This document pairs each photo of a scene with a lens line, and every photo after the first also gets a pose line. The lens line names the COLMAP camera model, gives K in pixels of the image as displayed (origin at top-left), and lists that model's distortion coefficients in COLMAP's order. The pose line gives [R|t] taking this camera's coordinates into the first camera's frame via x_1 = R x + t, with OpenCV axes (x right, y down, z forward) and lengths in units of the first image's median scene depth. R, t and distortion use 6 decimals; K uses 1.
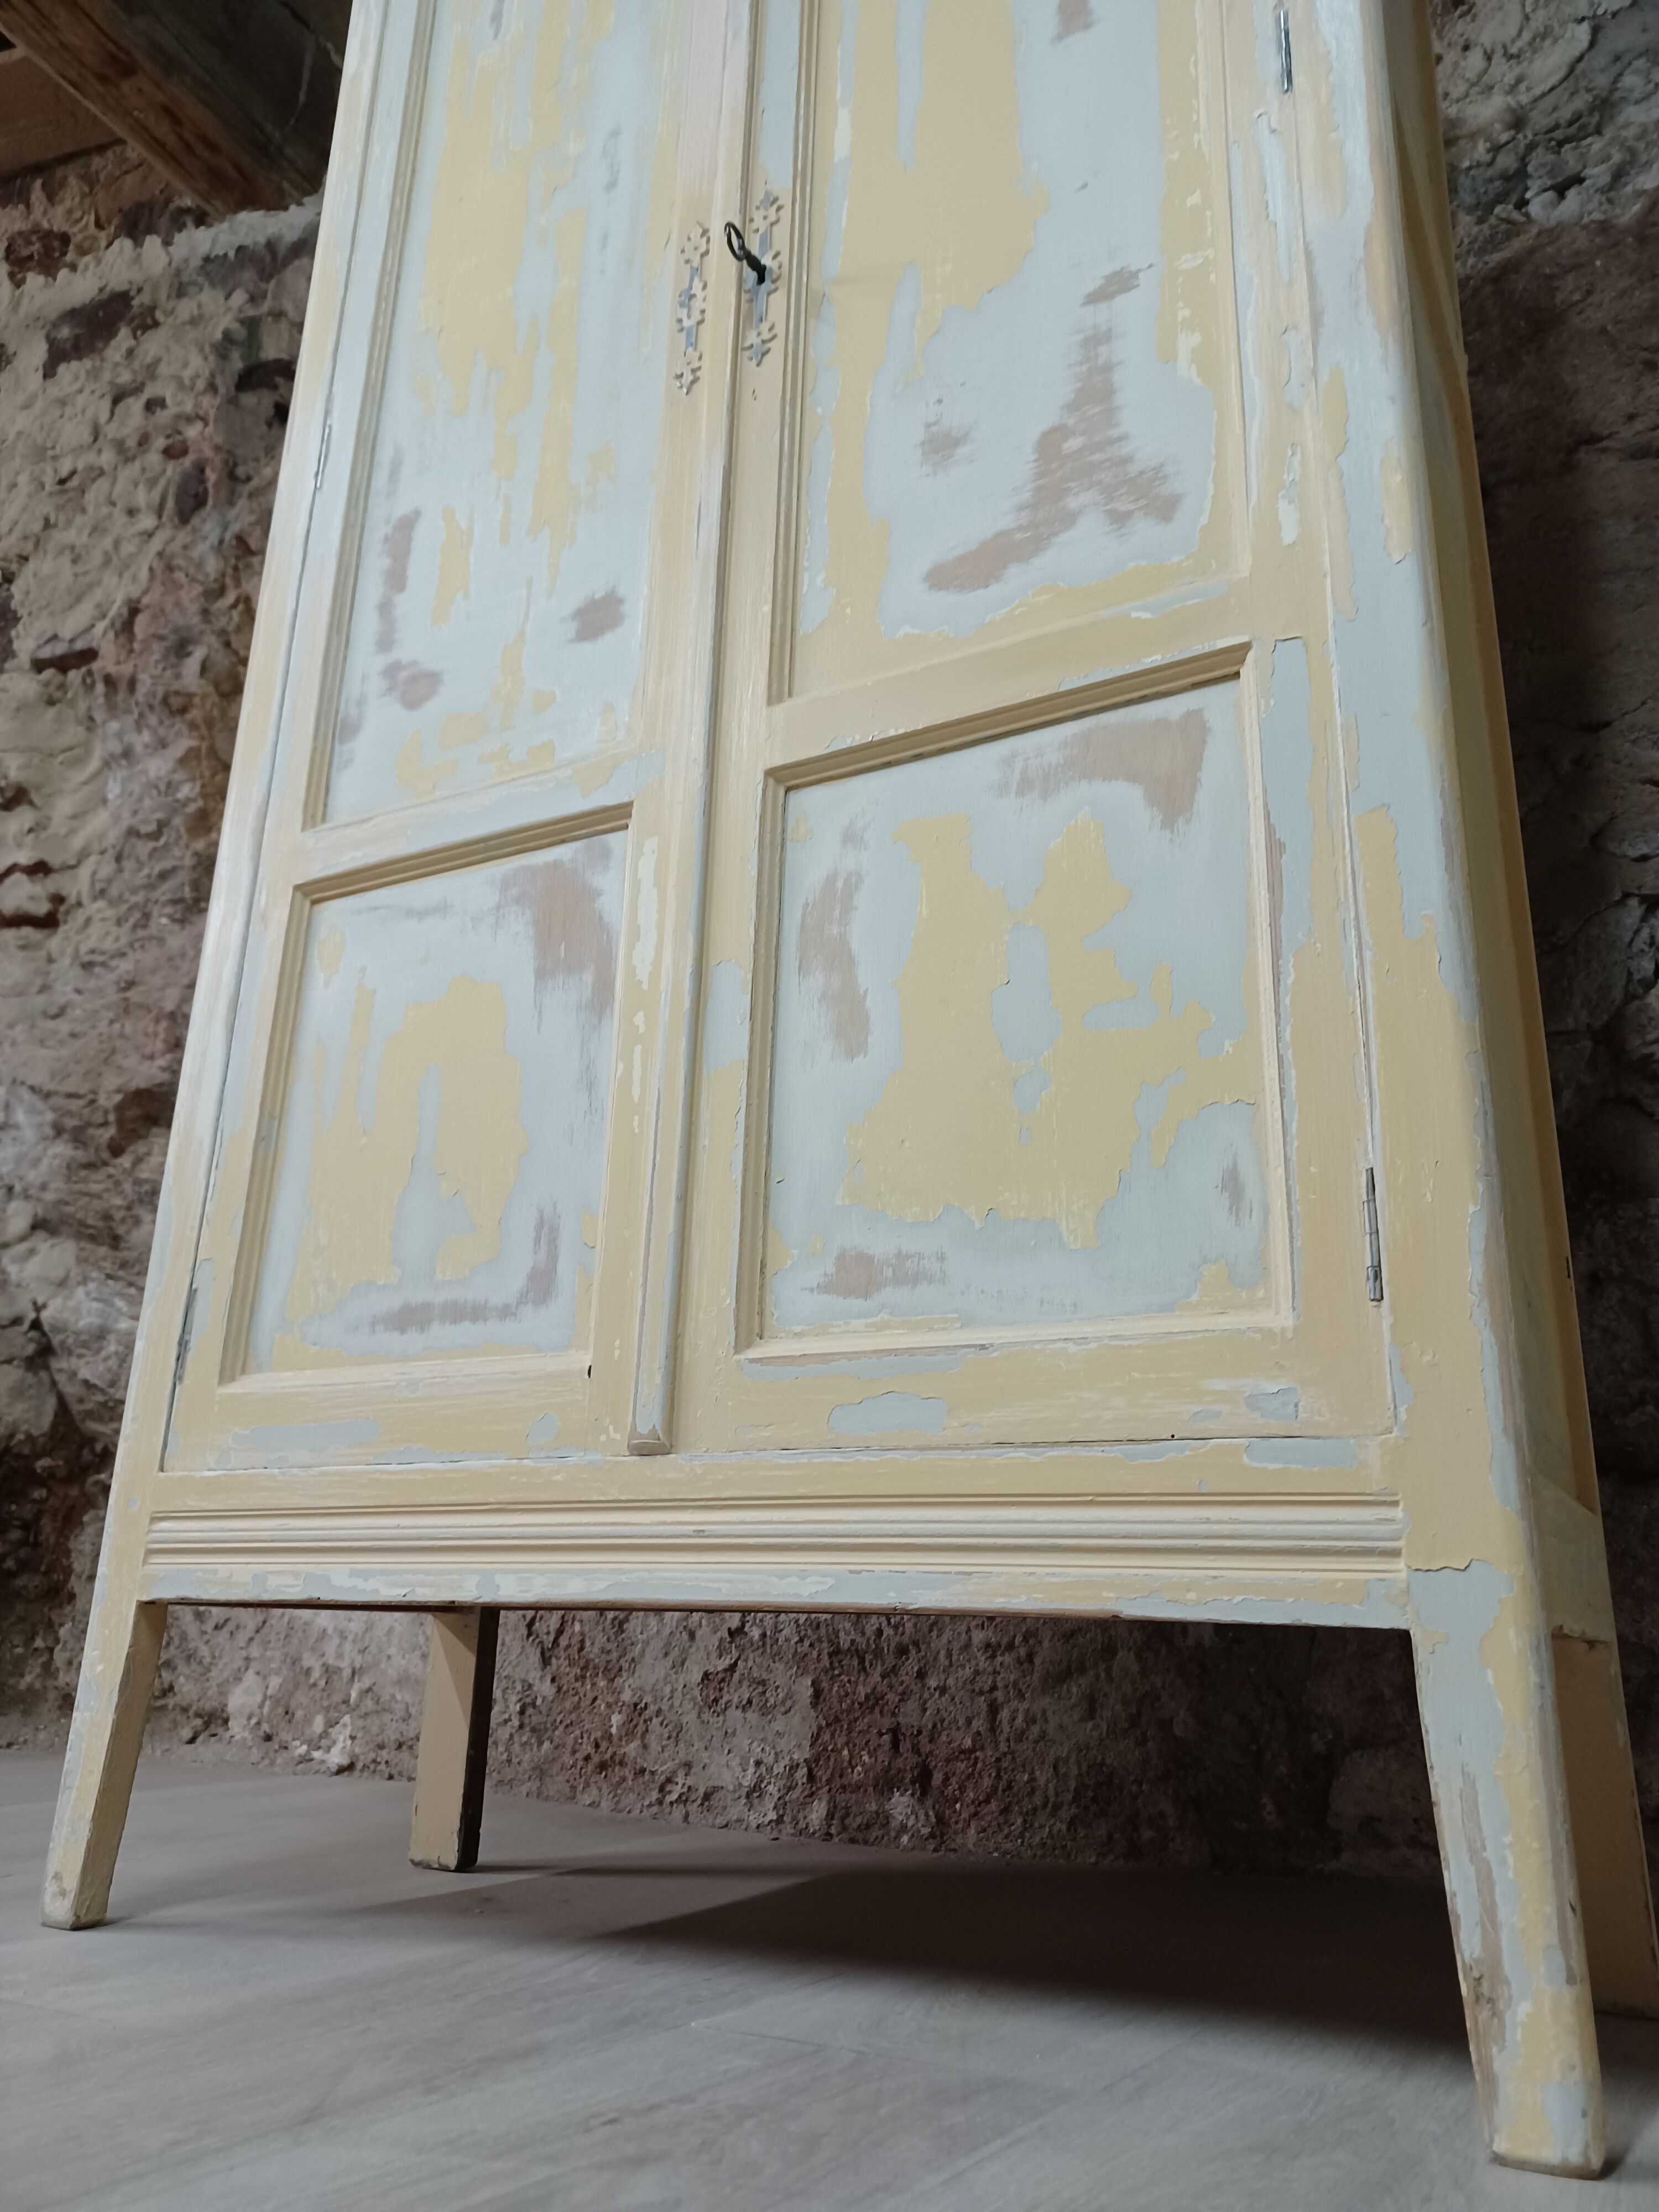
lens RADIAL K [[1543.4, 0, 813.7], [0, 1543.4, 1165.3], [0, 0, 1]] dist [0.027531, -0.019496]
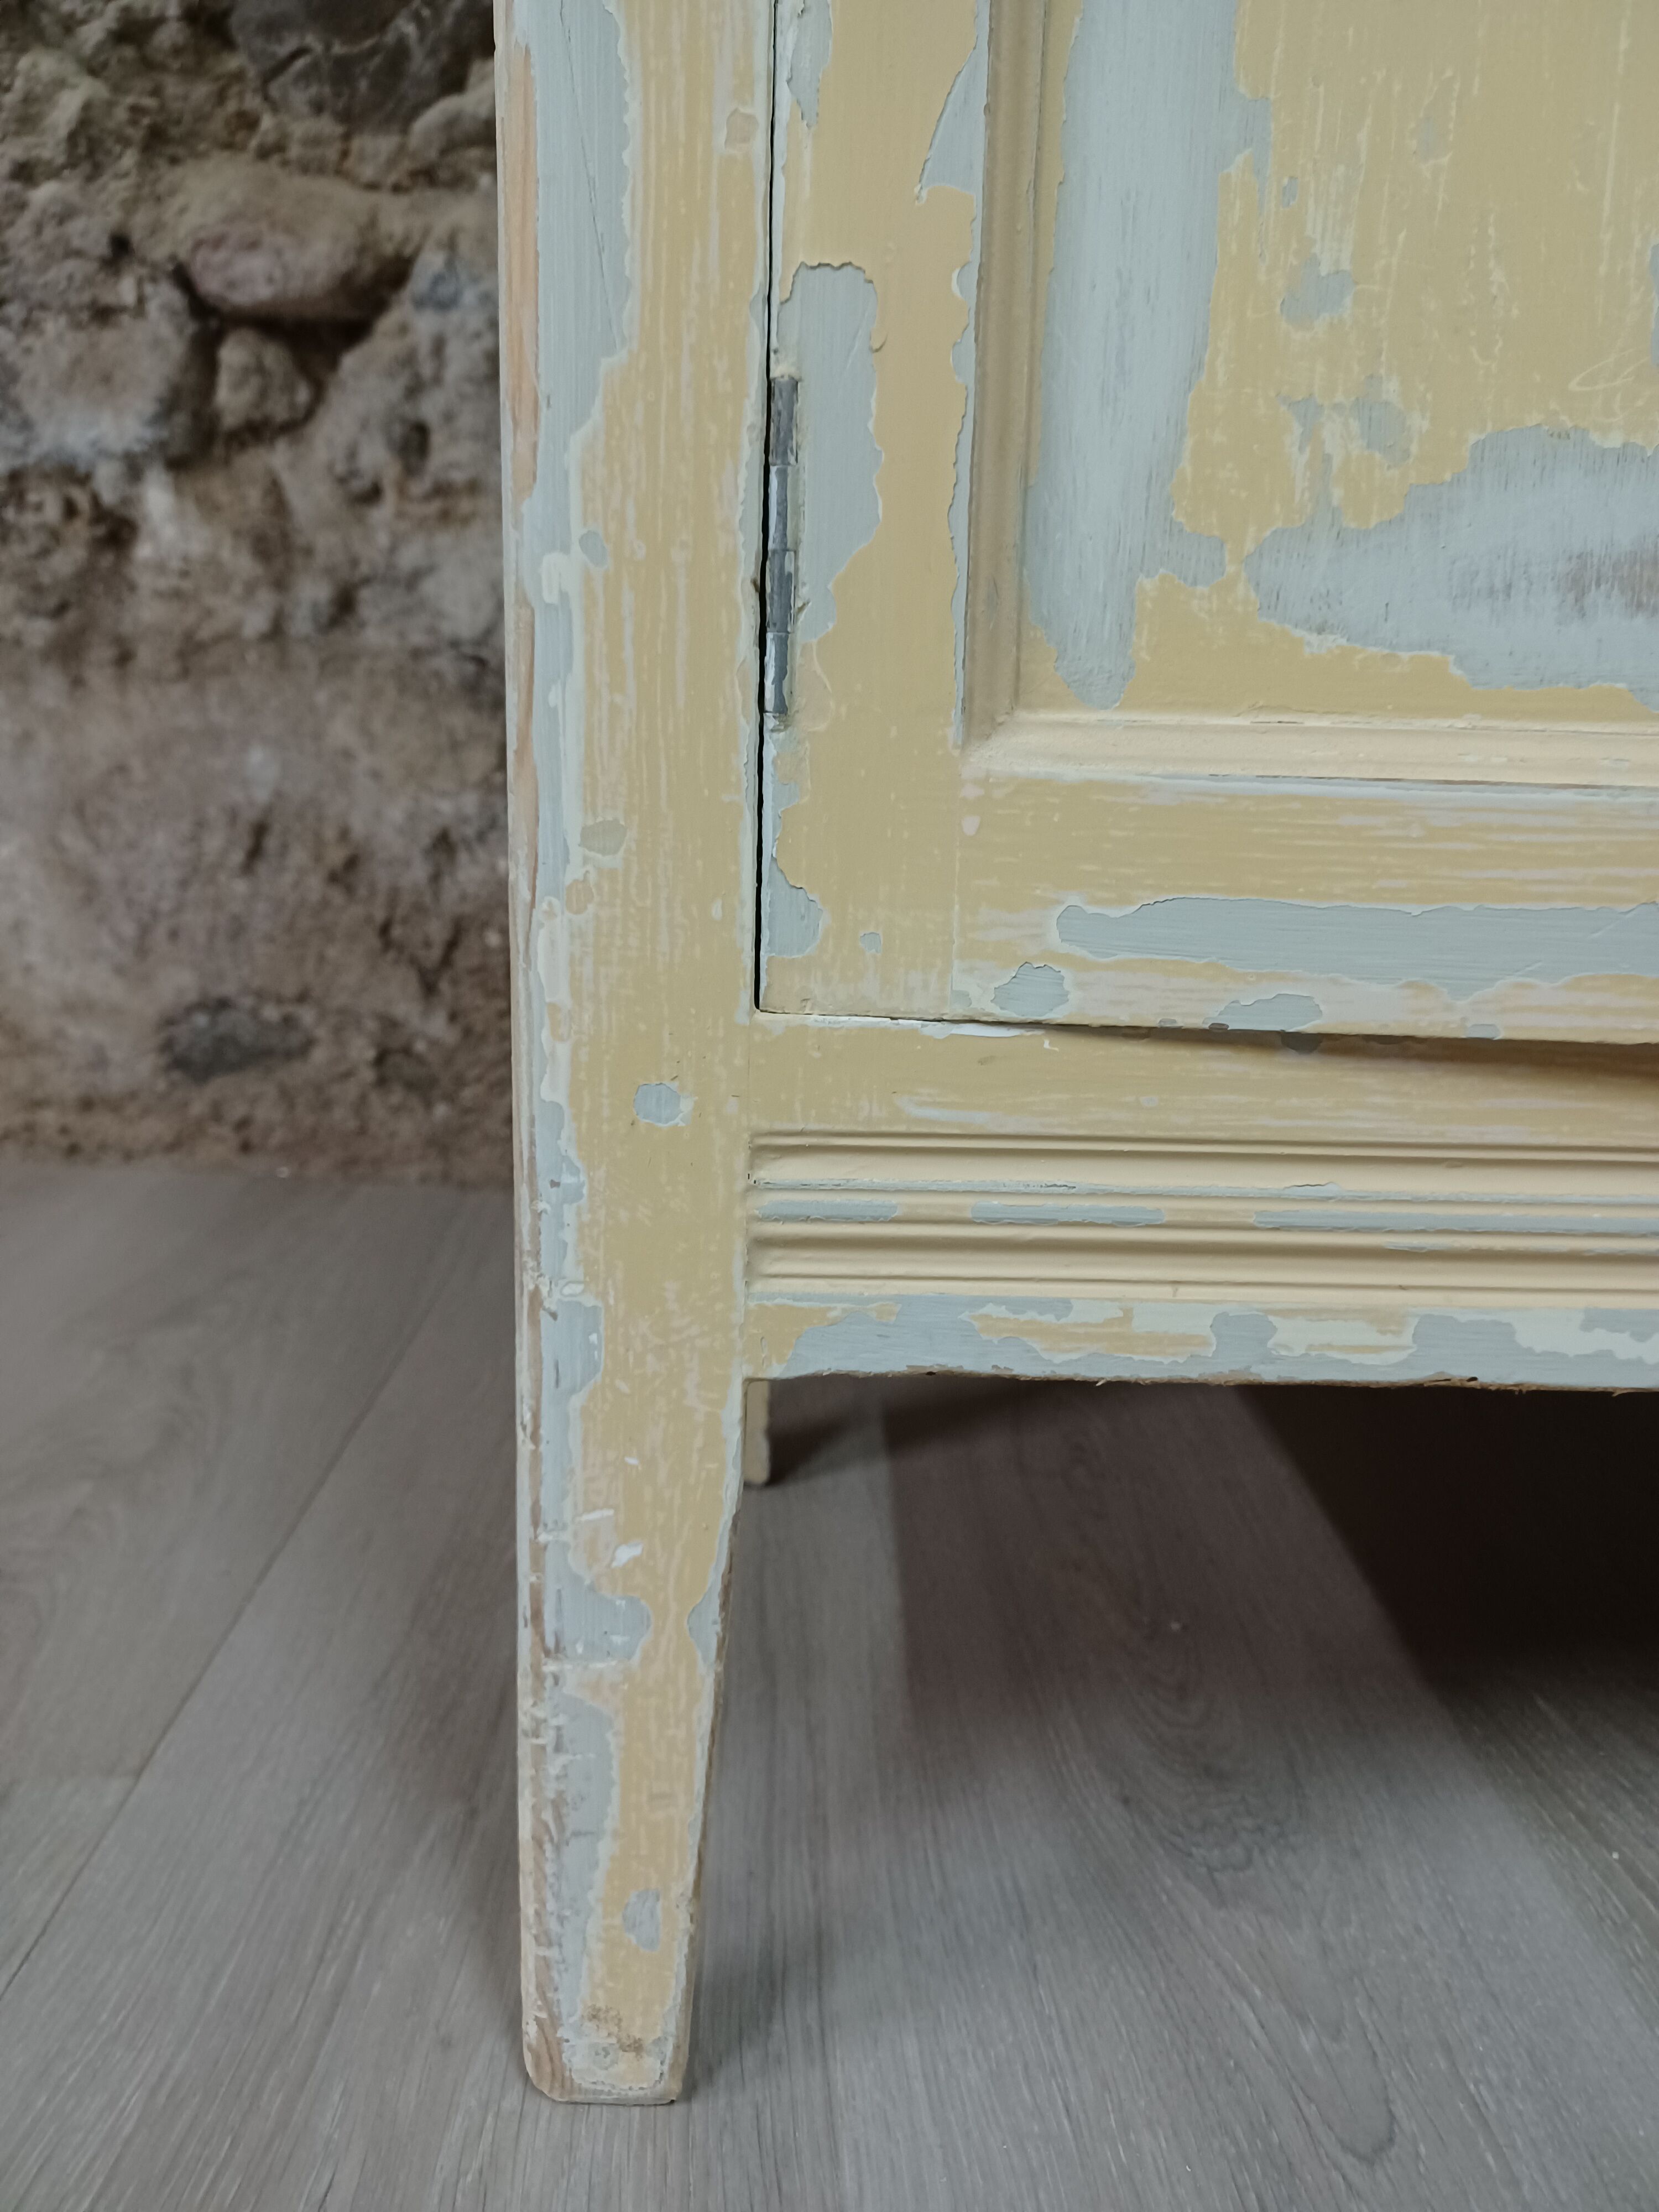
lens RADIAL K [[1543.4, 0, 776.4], [0, 1543.4, 1084.0], [0, 0, 1]] dist [0.027531, -0.019496]
pose [[0.863982, -0.134032, 0.485356, -0.585843], [-0.143366, 0.858542, 0.492293, 0.055858], [-0.482682, -0.494916, 0.722549, 0.783249]]
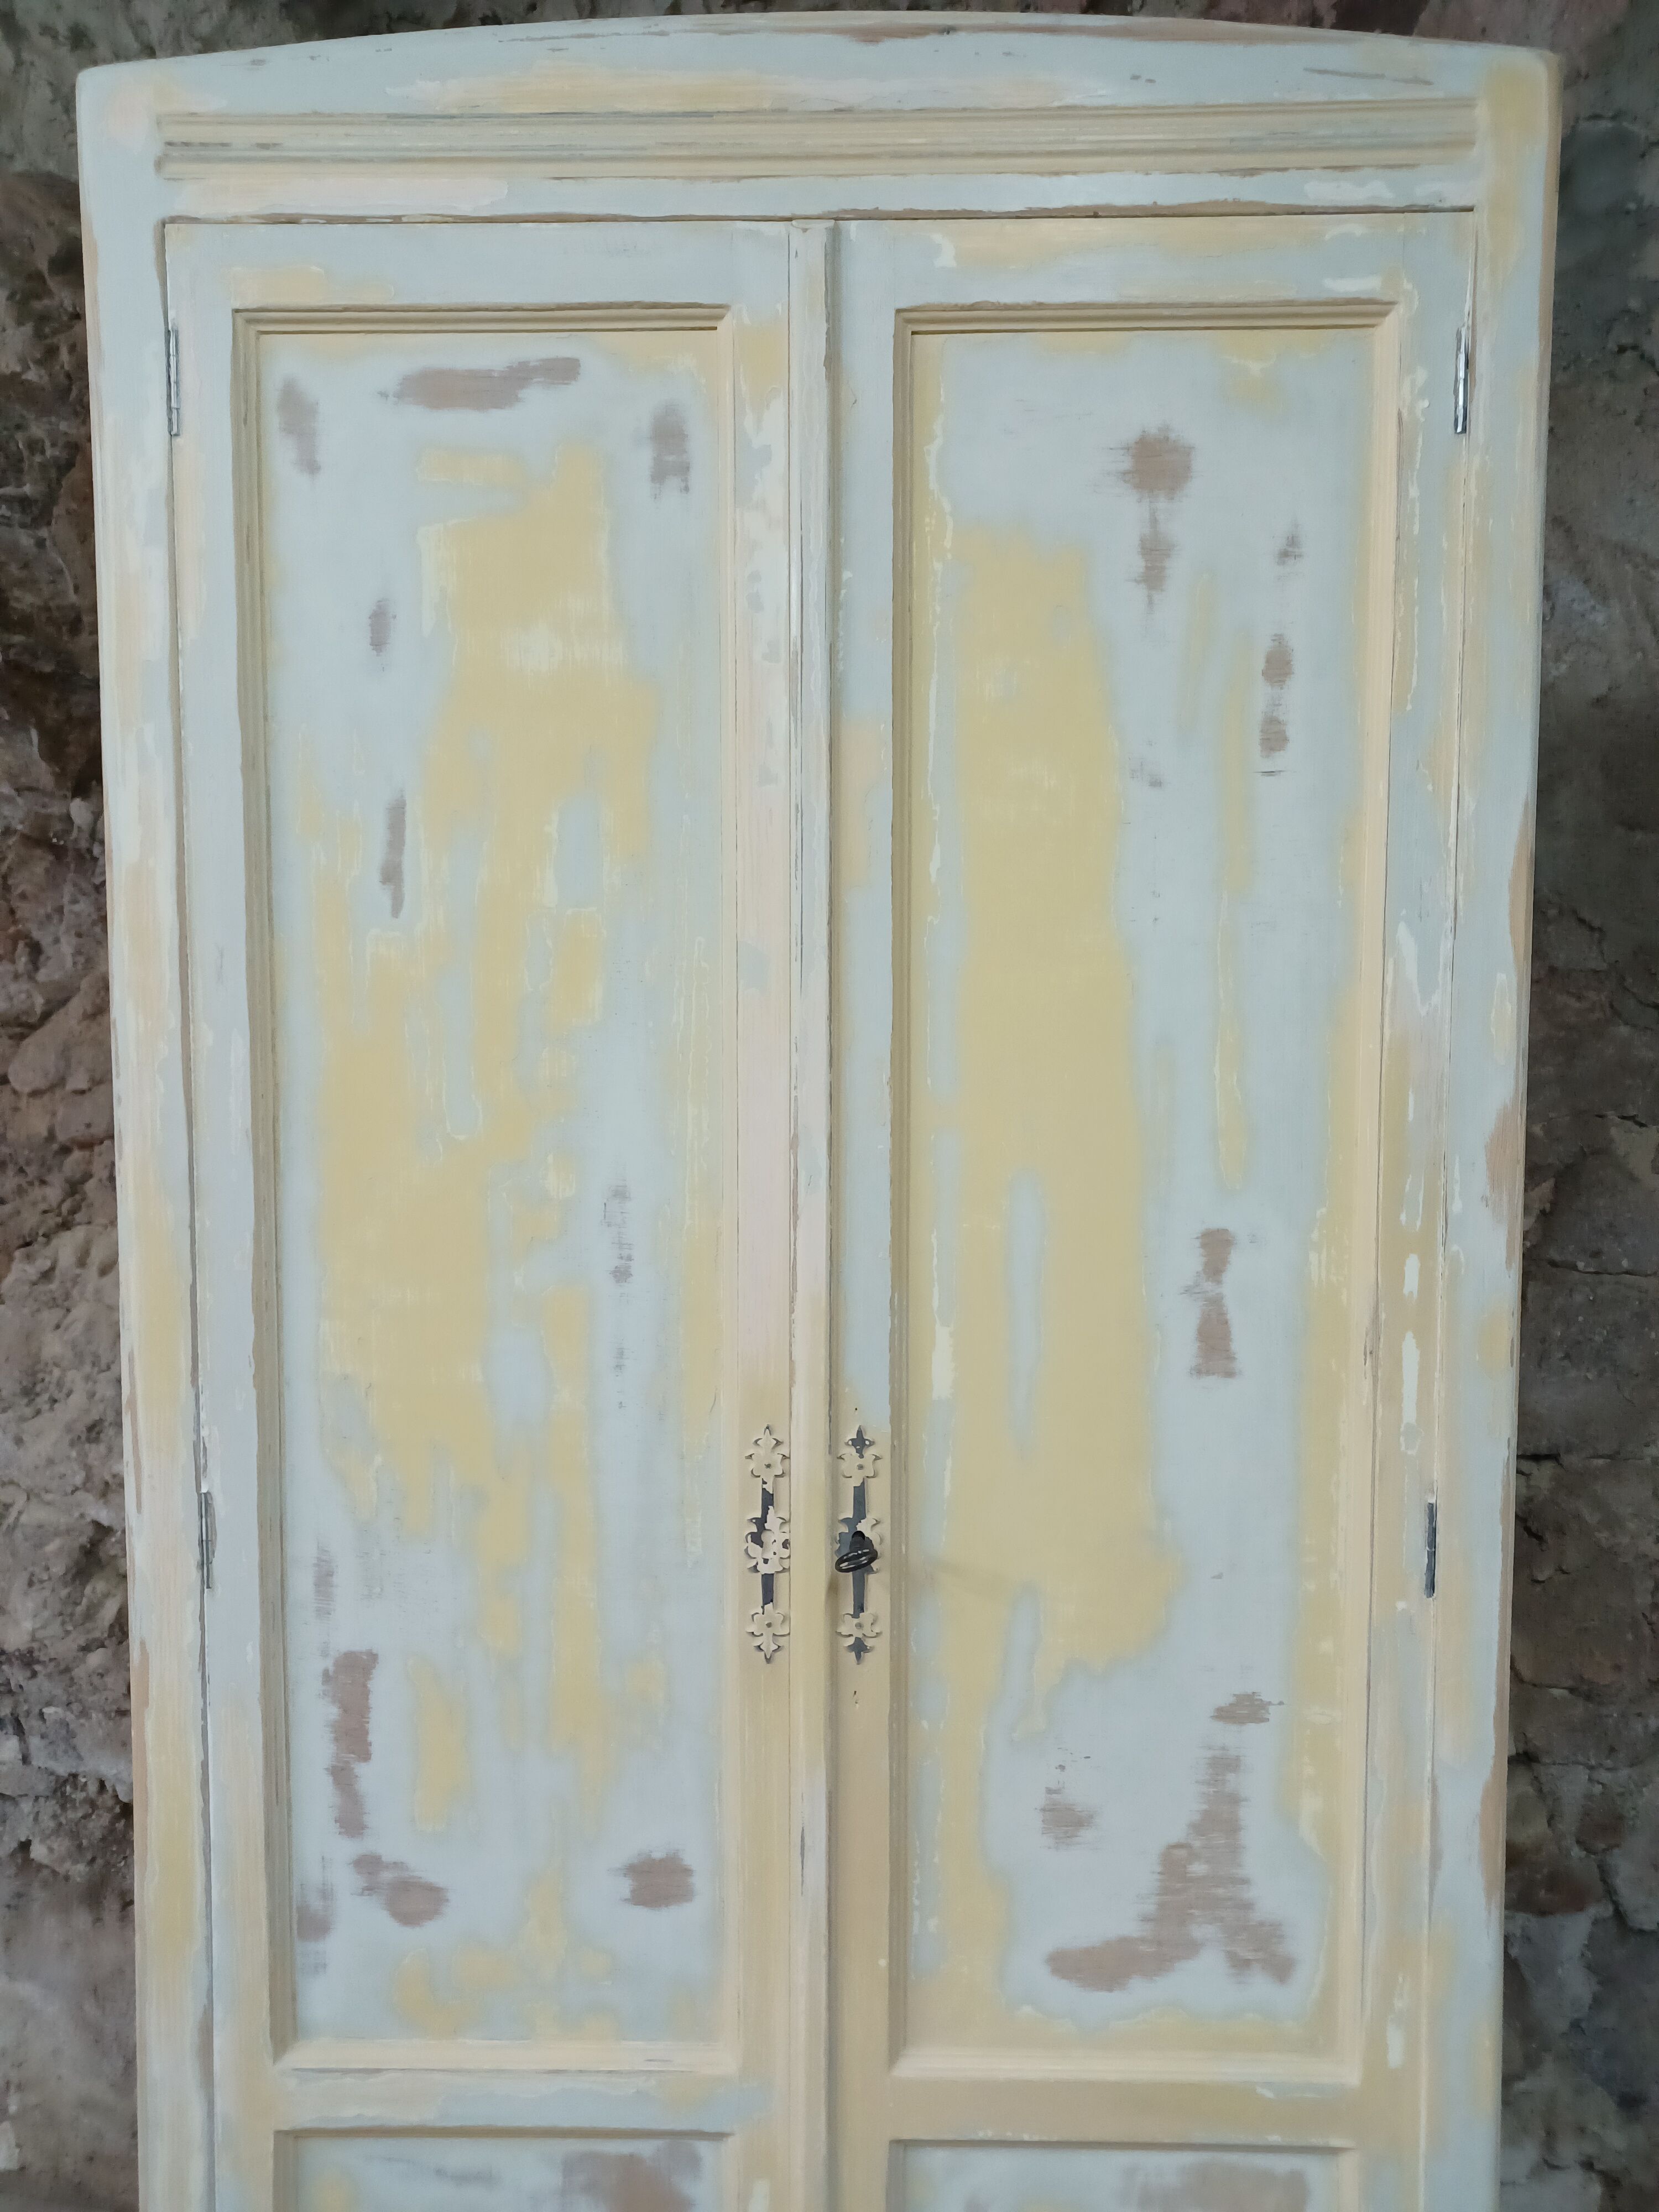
lens RADIAL K [[1543.4, 0, 769.1], [0, 1543.4, 1075.4], [0, 0, 1]] dist [0.027531, -0.019496]
pose [[0.892307, -0.072240, 0.445611, -0.490425], [-0.099939, 0.931007, 0.351053, -1.210076], [-0.440227, -0.357781, 0.823525, 0.404895]]
